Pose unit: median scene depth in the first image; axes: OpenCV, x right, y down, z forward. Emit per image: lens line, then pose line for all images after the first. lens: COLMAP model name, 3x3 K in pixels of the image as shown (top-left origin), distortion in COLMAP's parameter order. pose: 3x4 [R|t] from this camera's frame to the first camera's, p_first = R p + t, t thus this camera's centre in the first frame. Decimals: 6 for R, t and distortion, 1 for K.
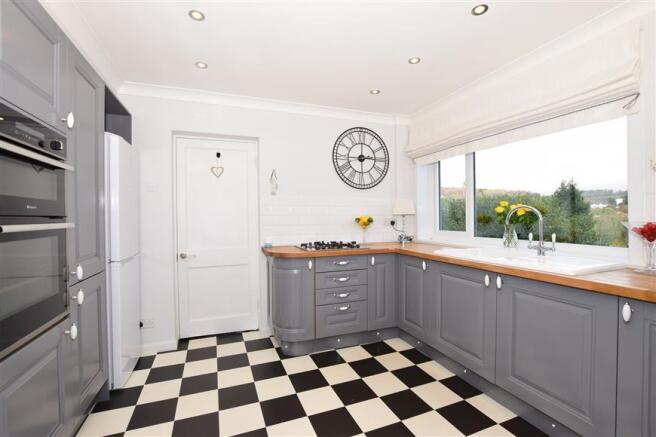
lens RADIAL K [[297.7, 0, 328.0], [0, 297.7, 218.5], [0, 0, 1]] dist [-0.002495, -0.000328]
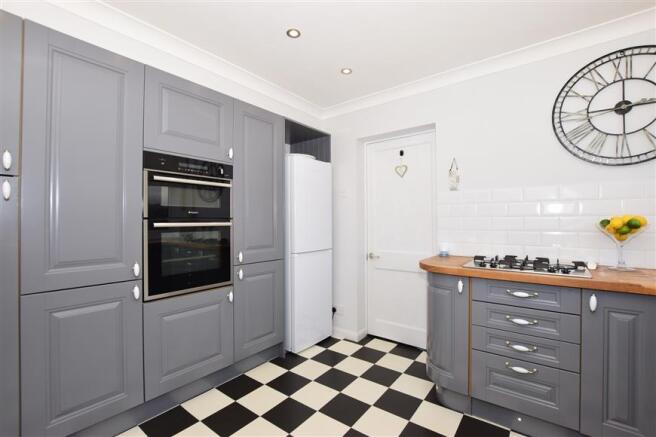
lens RADIAL K [[297.7, 0, 328.0], [0, 297.7, 218.5], [0, 0, 1]] dist [-0.002495, -0.000328]
pose [[0.527026, -0.002181, -0.849847, 0.332045], [-0.004293, 0.999977, -0.005228, 0.000364], [0.849838, 0.006403, 0.527004, 0.323288]]
